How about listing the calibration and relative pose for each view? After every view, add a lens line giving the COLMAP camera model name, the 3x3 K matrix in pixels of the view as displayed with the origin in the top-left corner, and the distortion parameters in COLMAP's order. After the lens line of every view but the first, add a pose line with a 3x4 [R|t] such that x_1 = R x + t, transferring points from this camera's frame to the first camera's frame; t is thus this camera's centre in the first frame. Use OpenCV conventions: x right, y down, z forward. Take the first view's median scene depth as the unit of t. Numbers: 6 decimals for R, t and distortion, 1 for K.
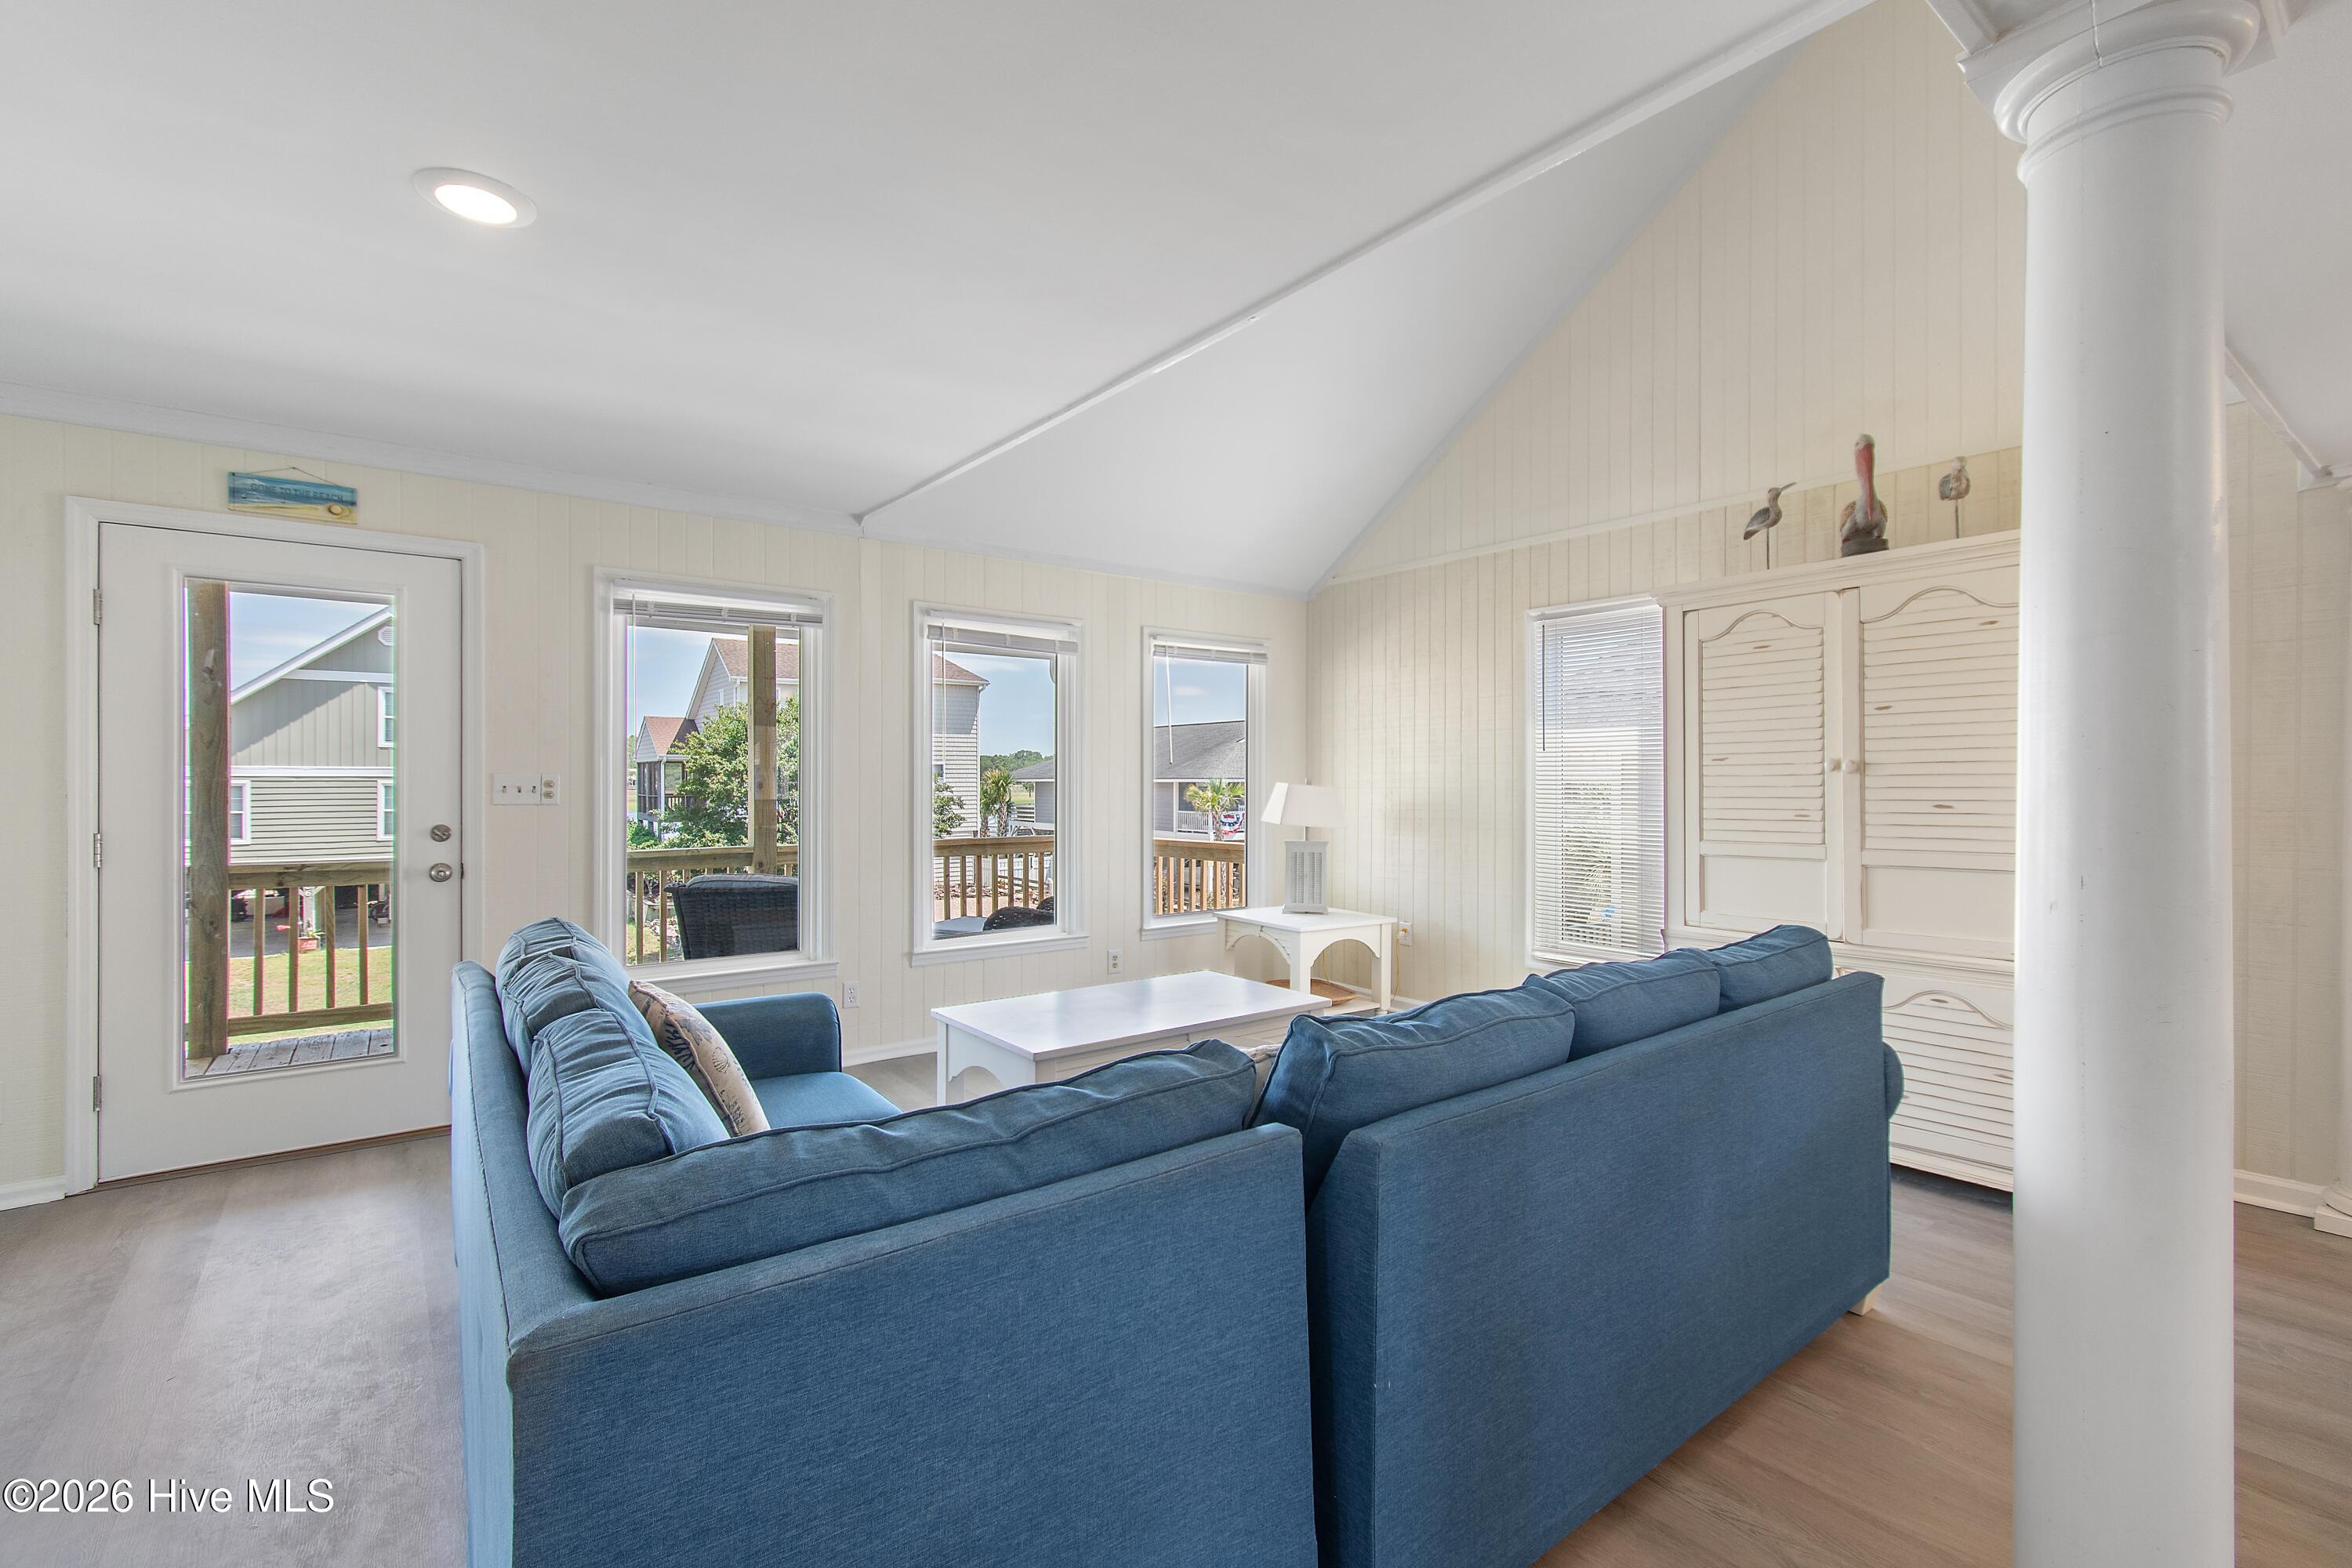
lens RADIAL K [[1042.9, 0, 1182.2], [0, 1042.9, 776.1], [0, 0, 1]] dist [0.003847, -0.002623]
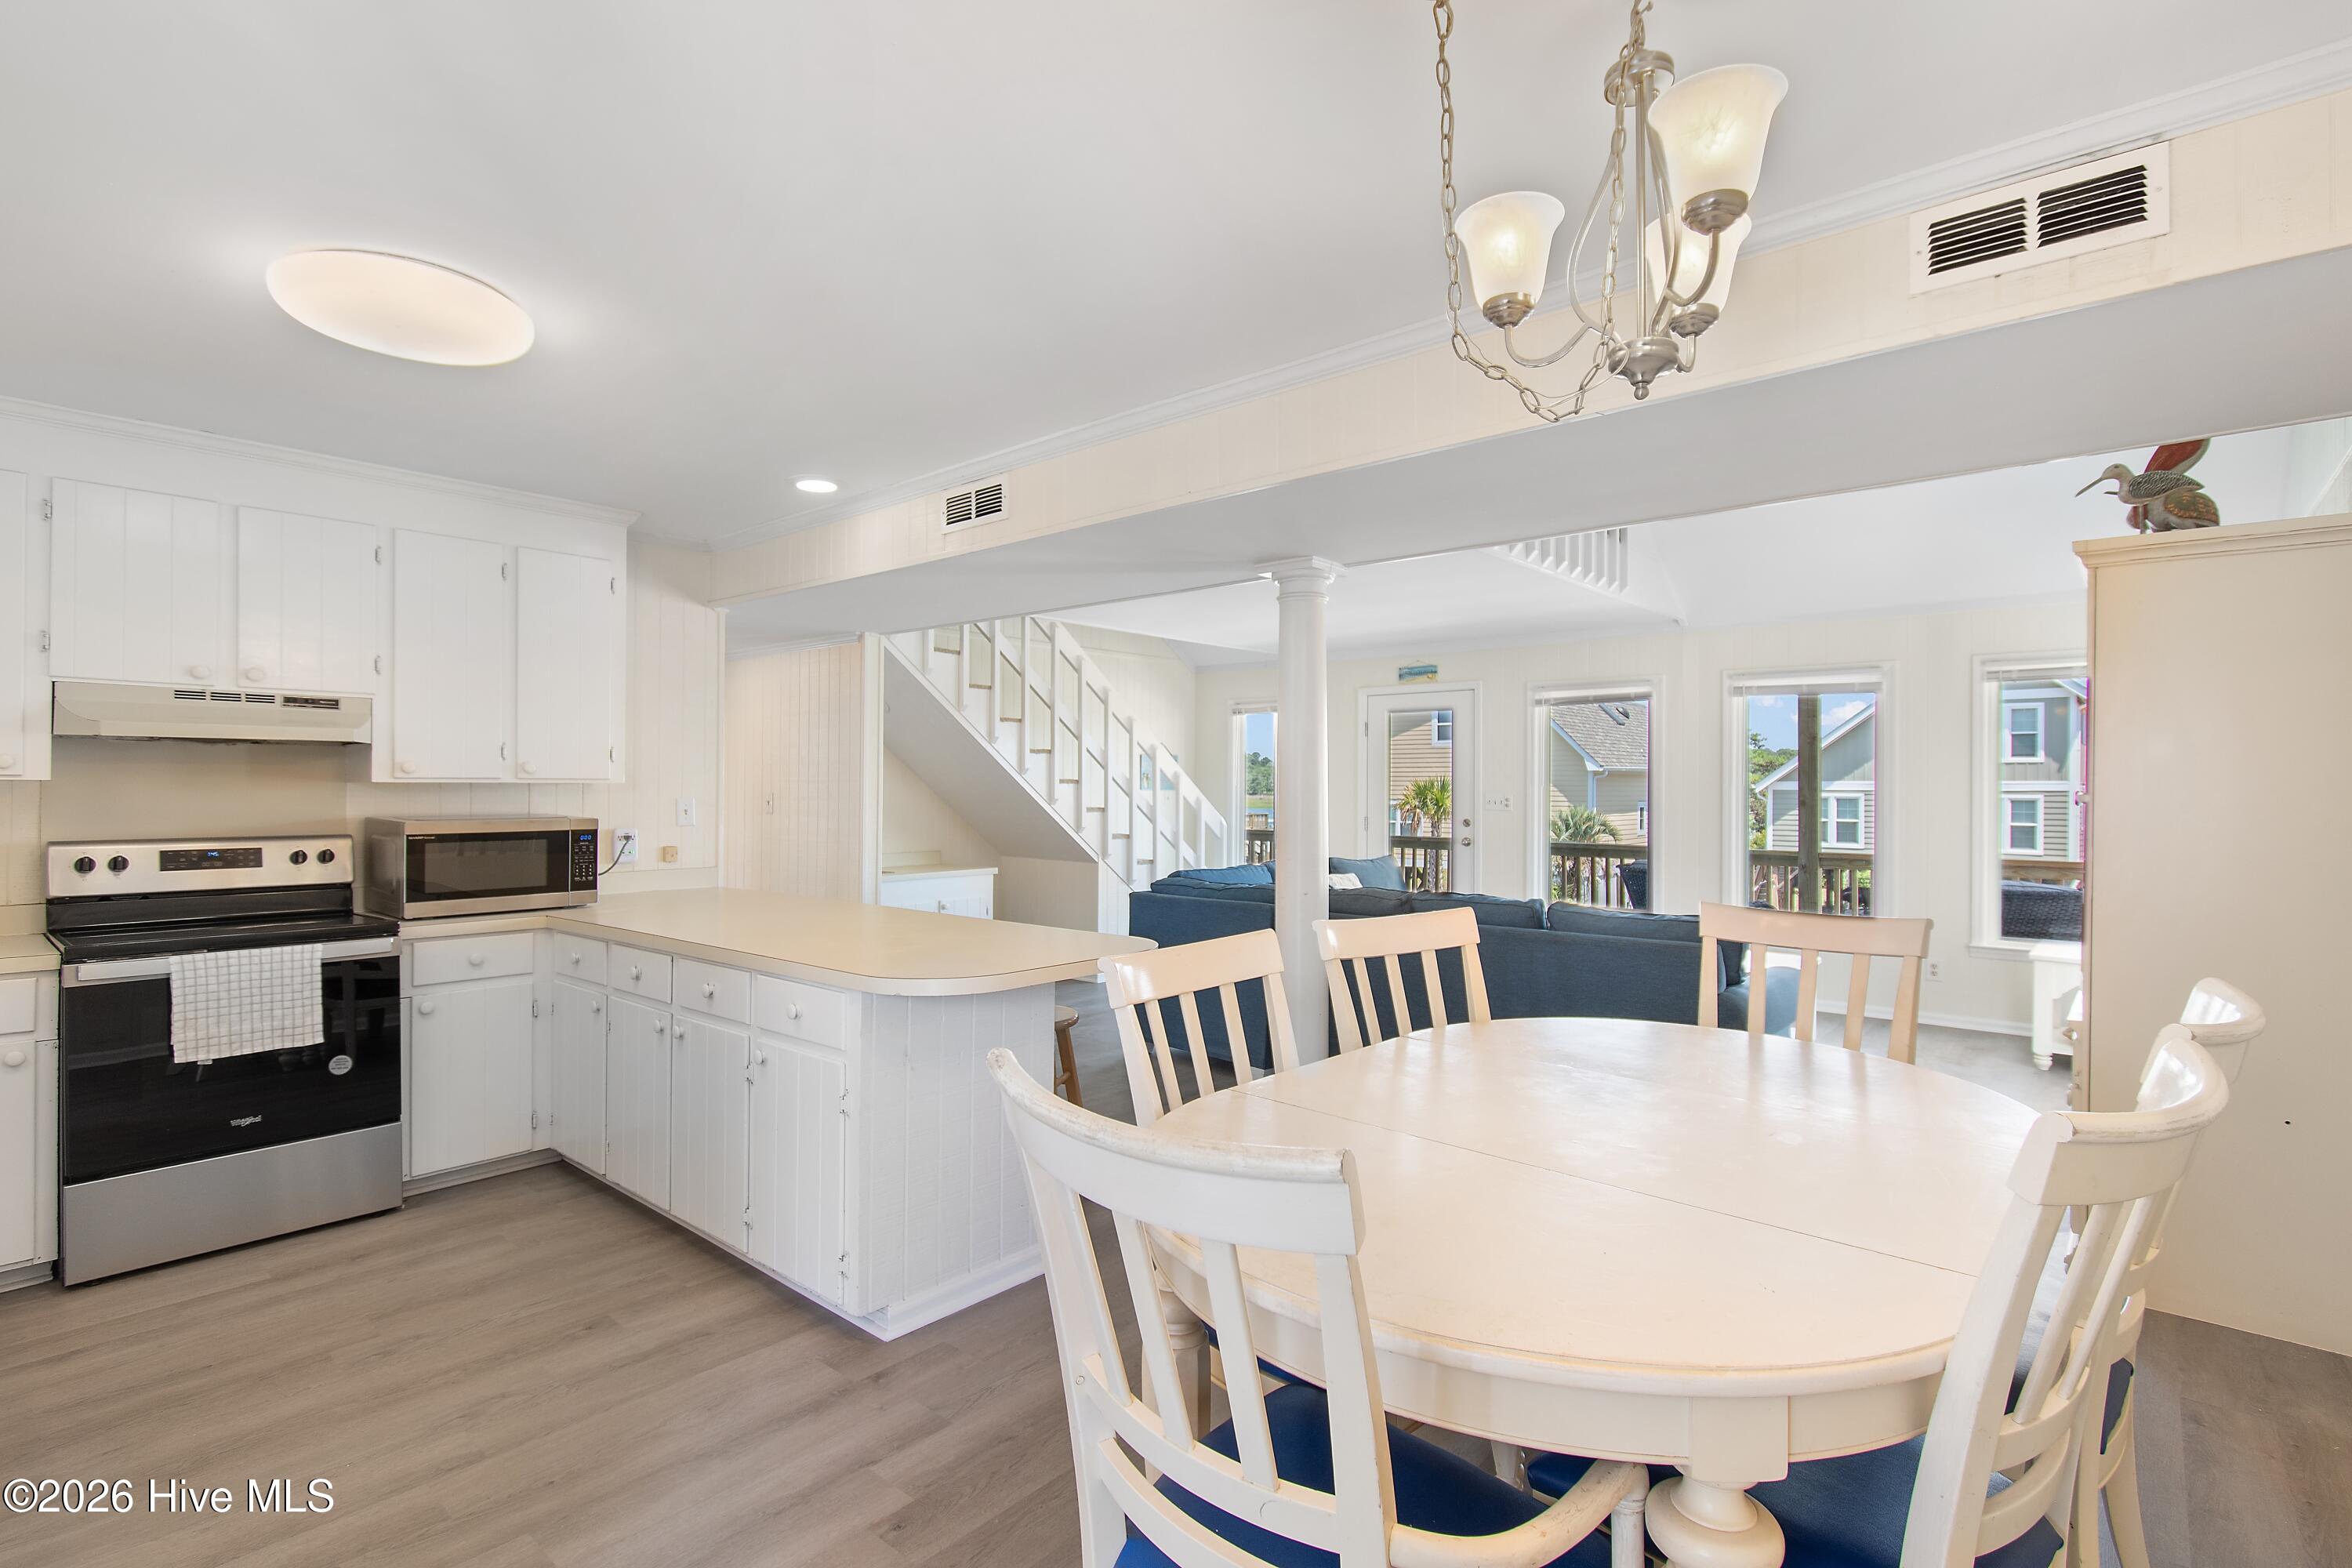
lens RADIAL K [[1112.2, 0, 1169.5], [0, 1112.2, 785.6], [0, 0, 1]] dist [-0.001424, -0.000170]
pose [[0.191479, -0.000451, -0.981497, 1.412434], [-0.001944, 0.999998, -0.000839, -0.017169], [0.981495, 0.002068, 0.191477, -0.004641]]
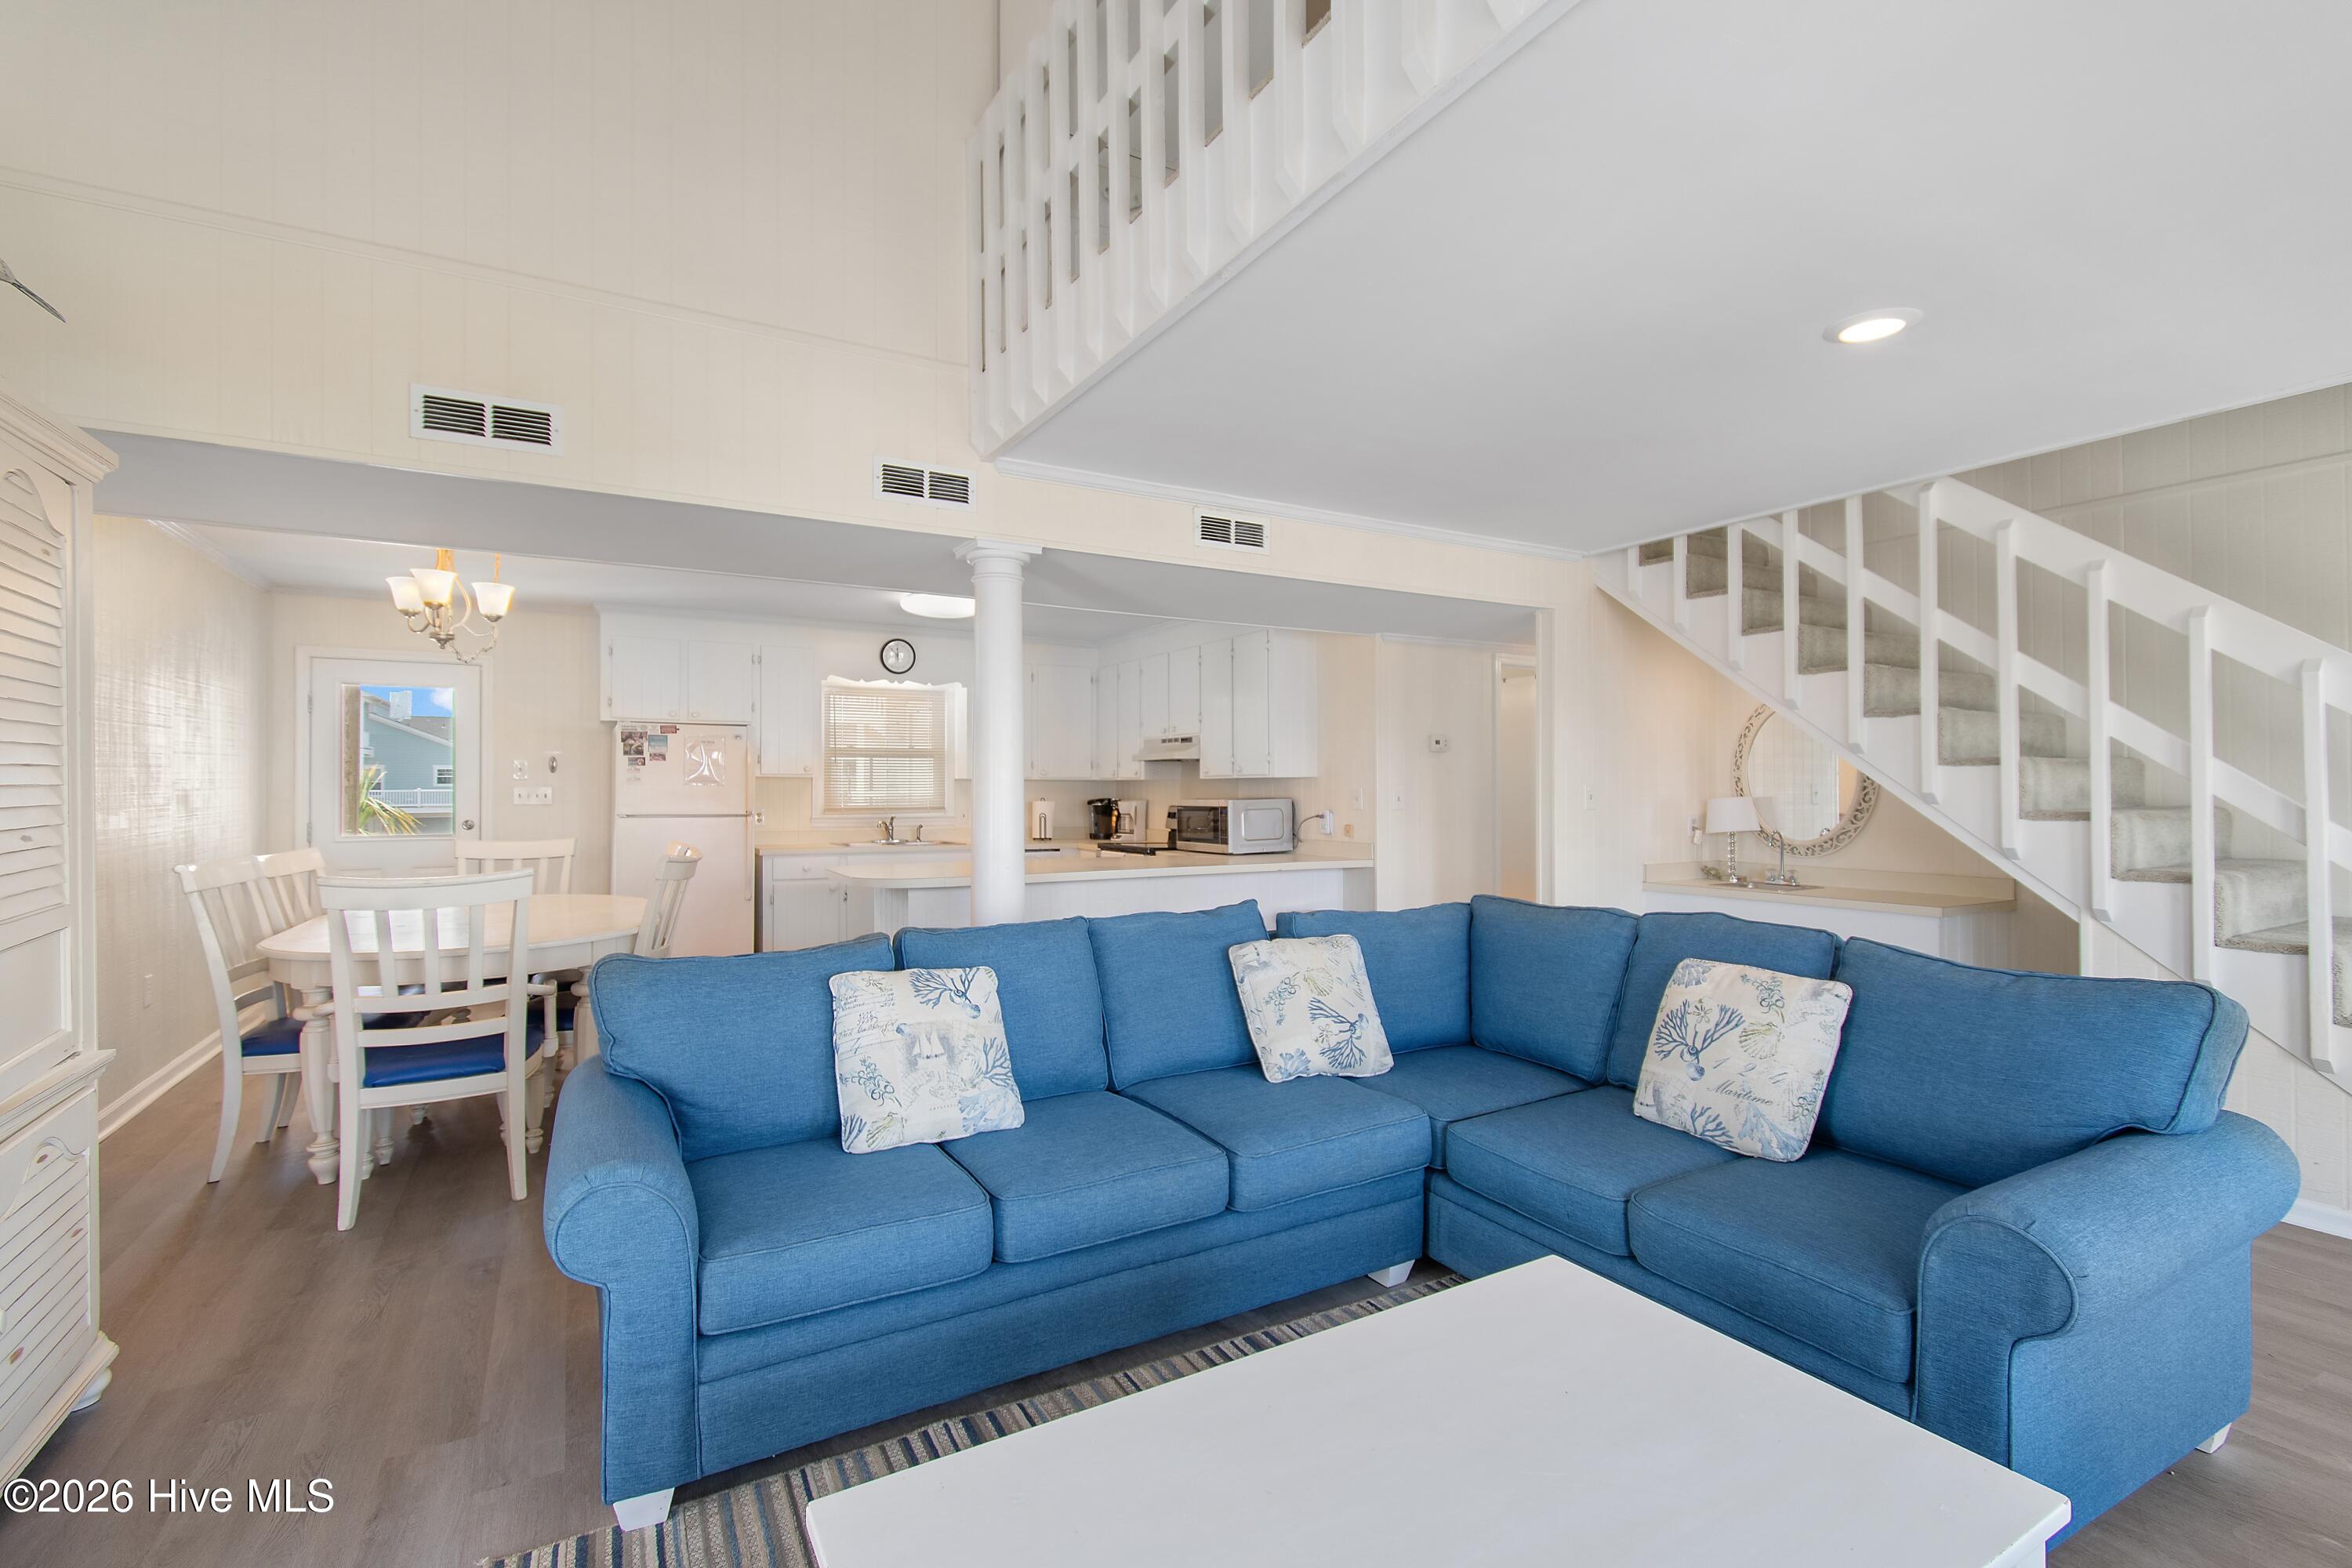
lens RADIAL K [[1037.7, 0, 1173.3], [0, 1037.7, 779.8], [0, 0, 1]] dist [0.000674, 0.000035]
pose [[-0.990773, 0.002150, 0.135518, -0.006262], [0.000745, 0.999945, -0.010418, 0.002206], [-0.135533, -0.010221, -0.990720, 1.367115]]
